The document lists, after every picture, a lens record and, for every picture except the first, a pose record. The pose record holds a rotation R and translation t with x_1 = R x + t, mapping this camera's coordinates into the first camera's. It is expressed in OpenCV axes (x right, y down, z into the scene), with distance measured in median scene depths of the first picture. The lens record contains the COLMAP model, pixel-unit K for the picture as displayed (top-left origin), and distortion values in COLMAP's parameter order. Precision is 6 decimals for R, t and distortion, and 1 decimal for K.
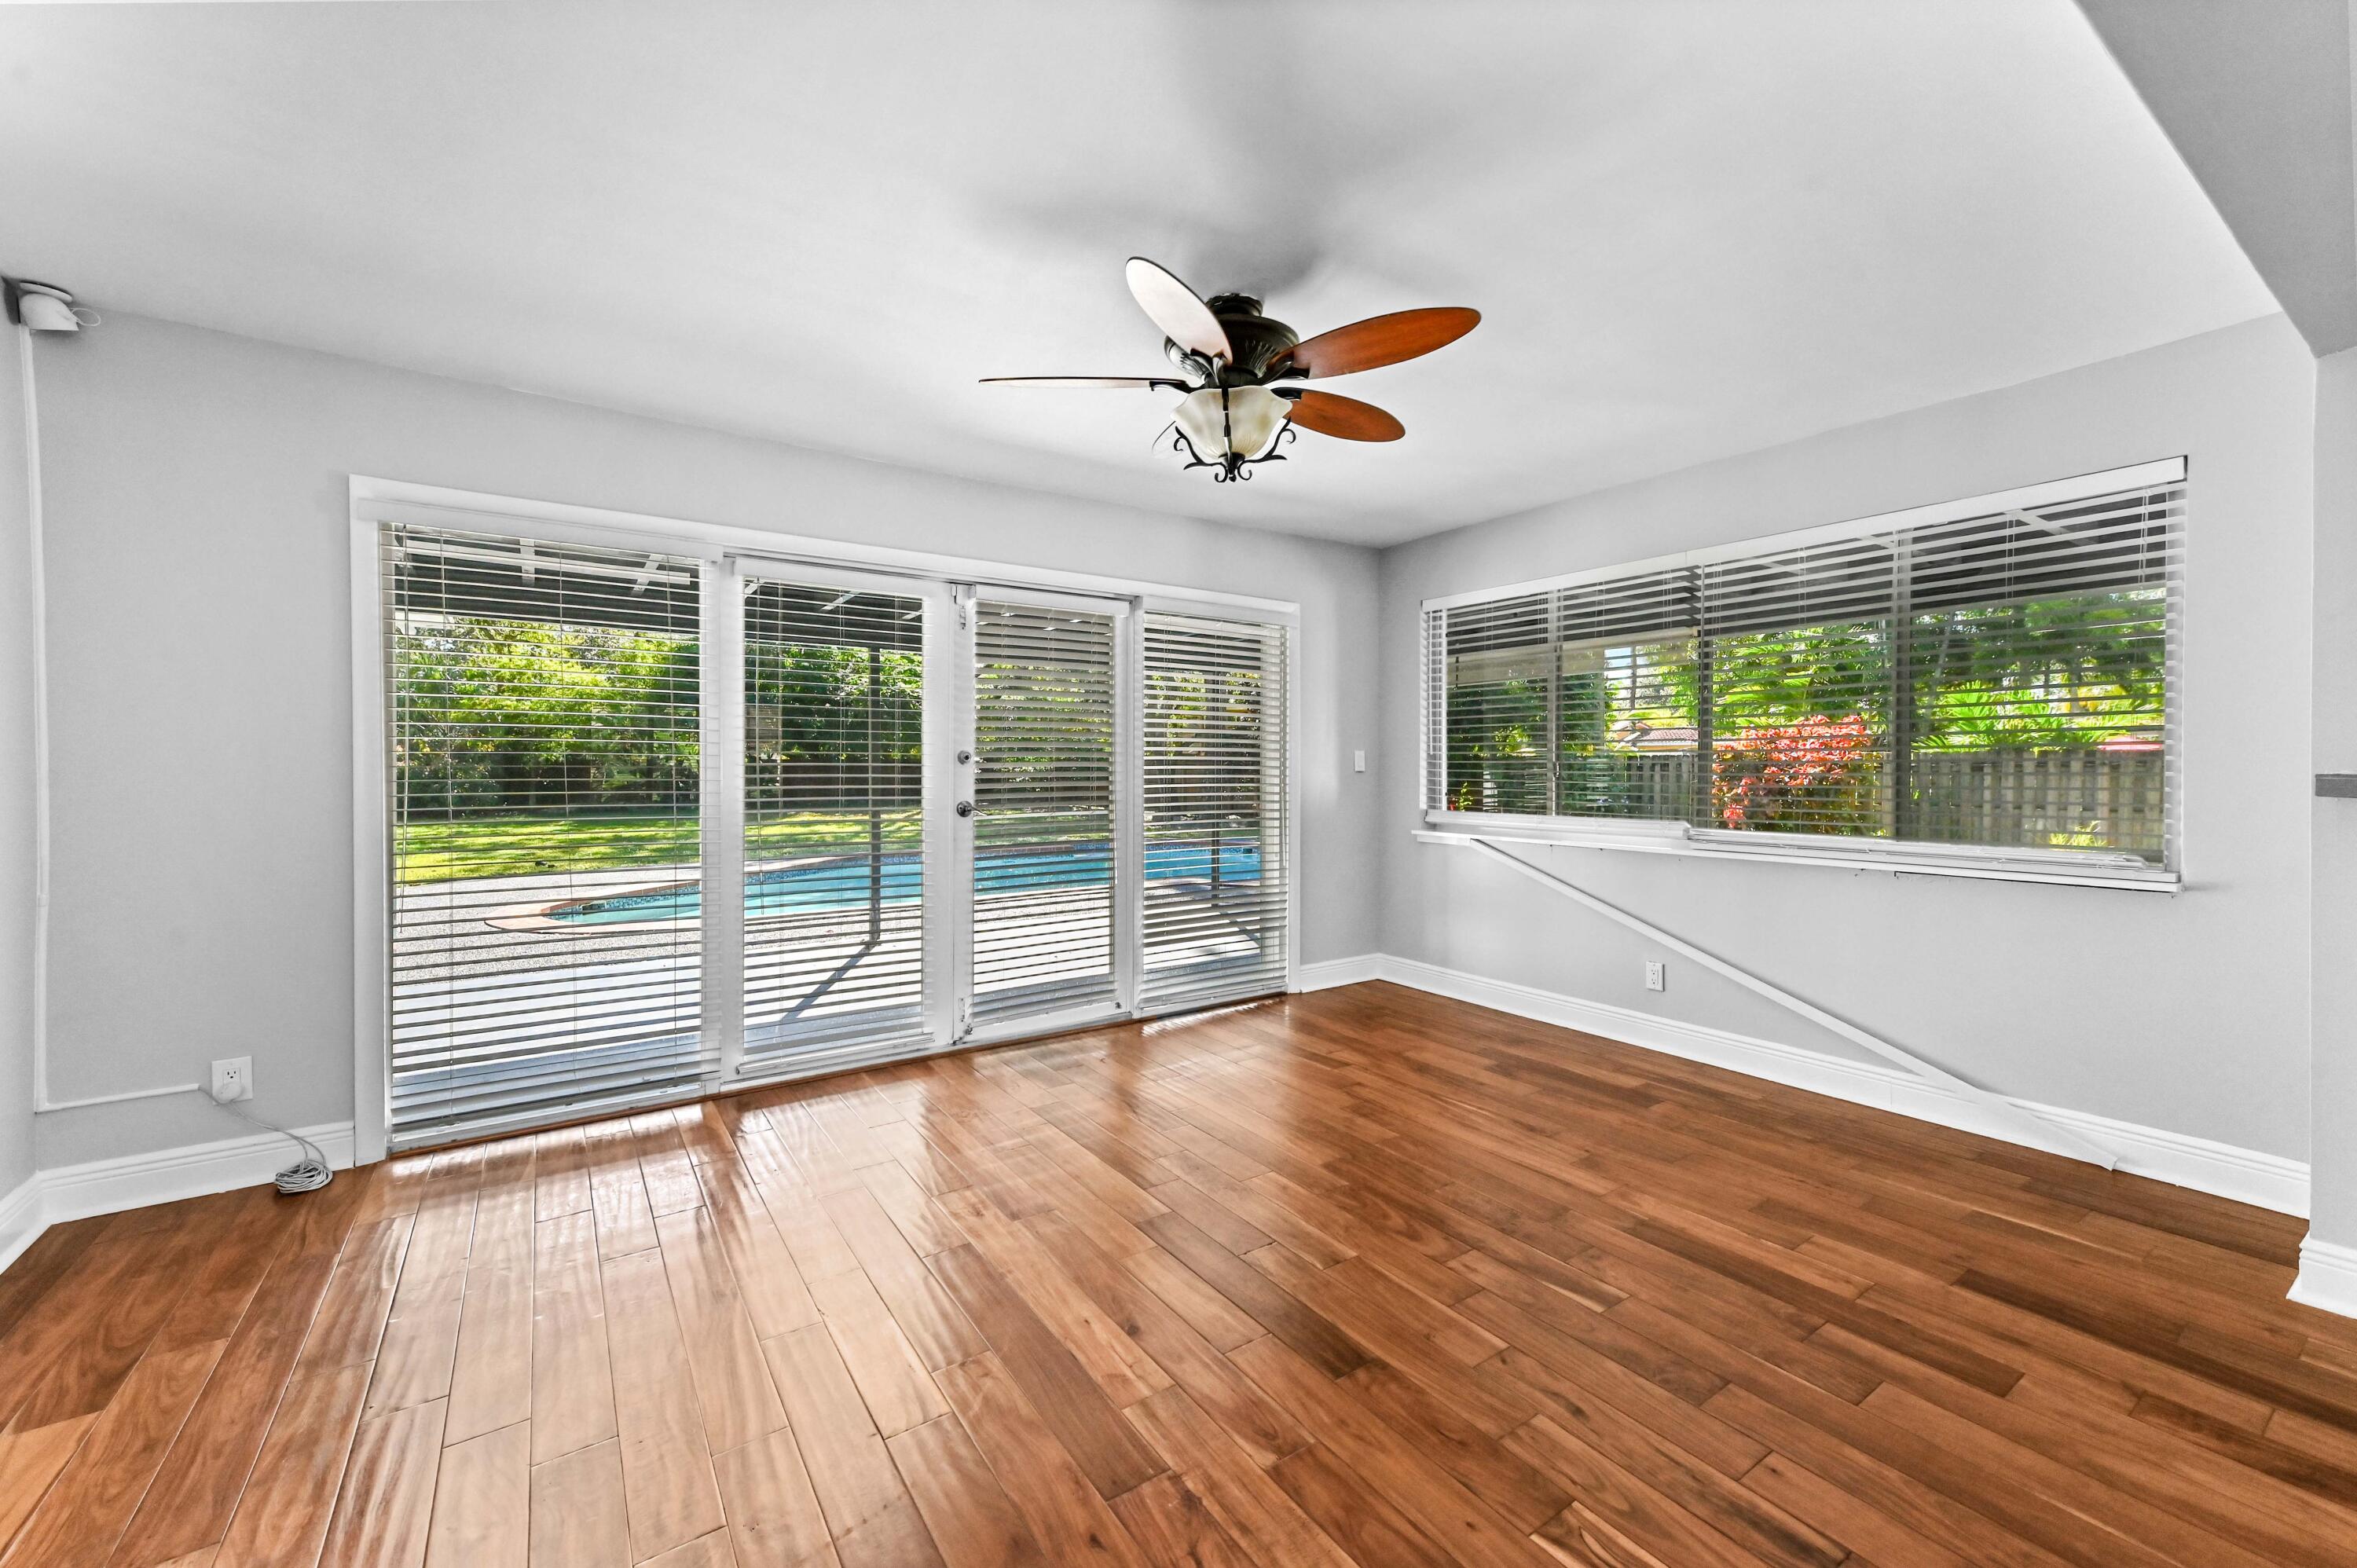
lens RADIAL K [[935.4, 0, 1188.1], [0, 935.4, 772.8], [0, 0, 1]] dist [0.016952, -0.000808]
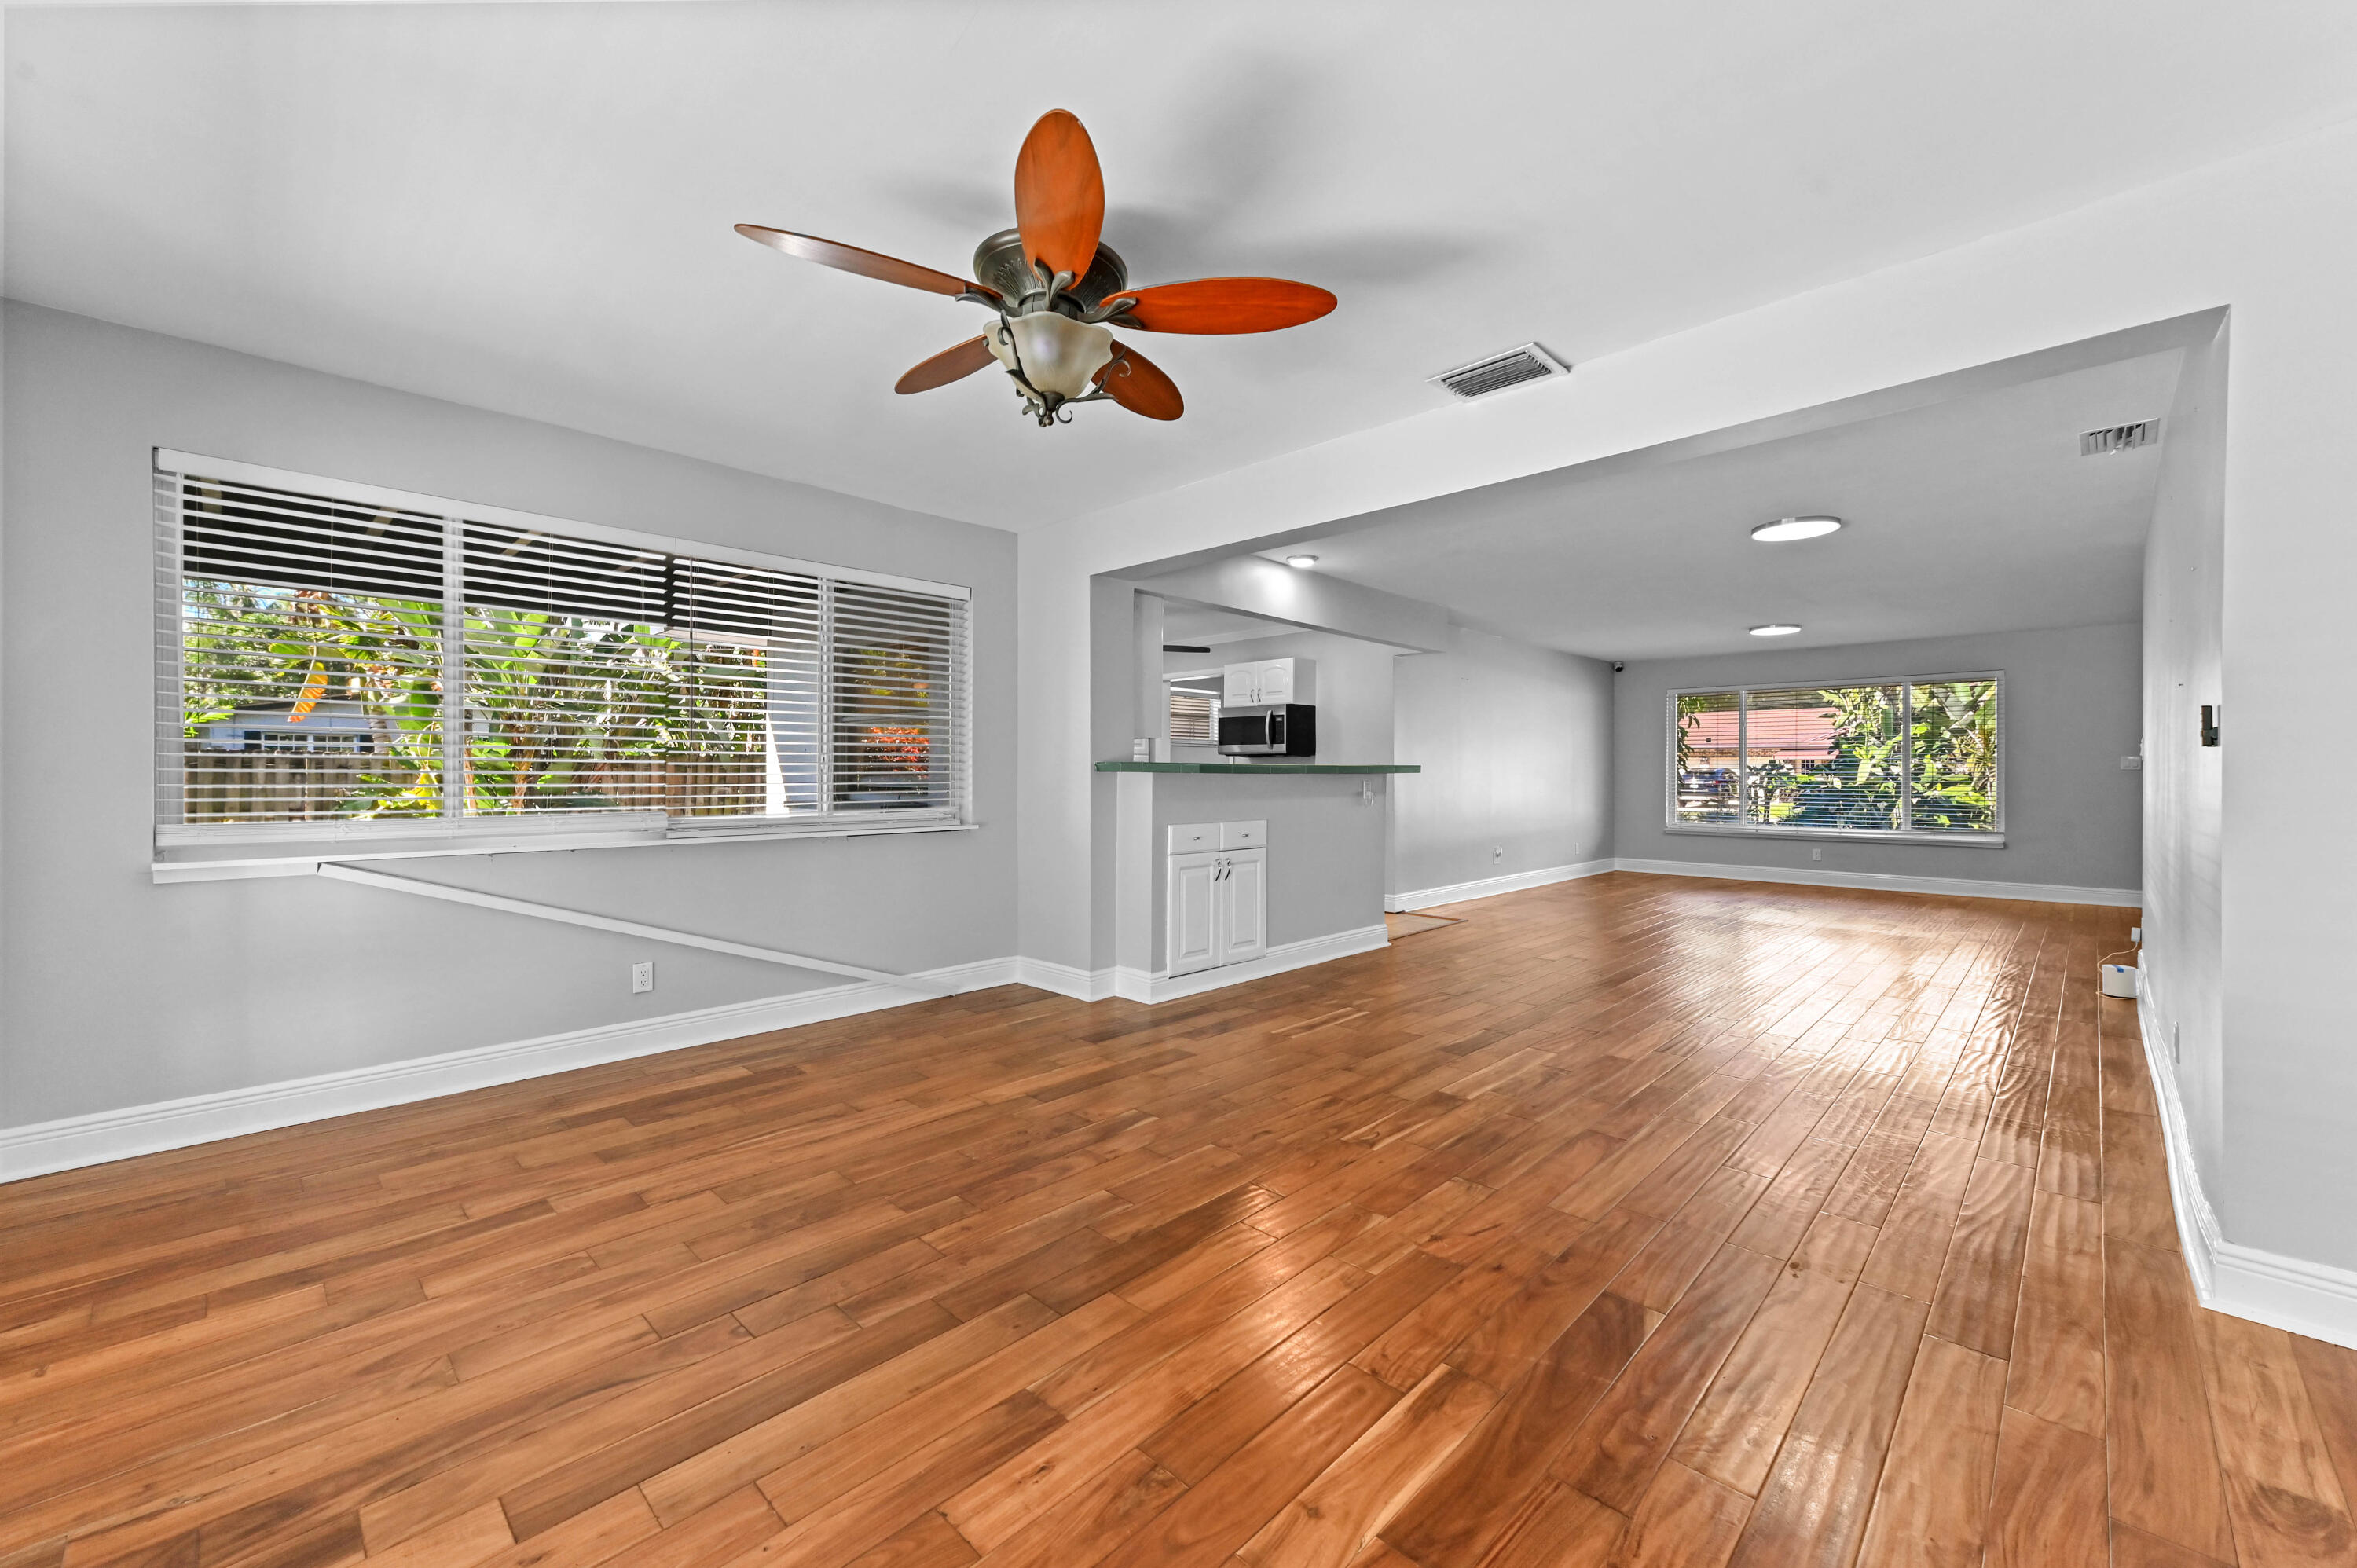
lens RADIAL K [[935.4, 0, 1183.8], [0, 935.4, 779.1], [0, 0, 1]] dist [0.016952, -0.000808]
pose [[-0.198958, -0.007835, 0.979977, -0.597187], [0.004975, 0.999947, 0.009005, 0.013652], [-0.979995, 0.006667, -0.198908, 0.734919]]
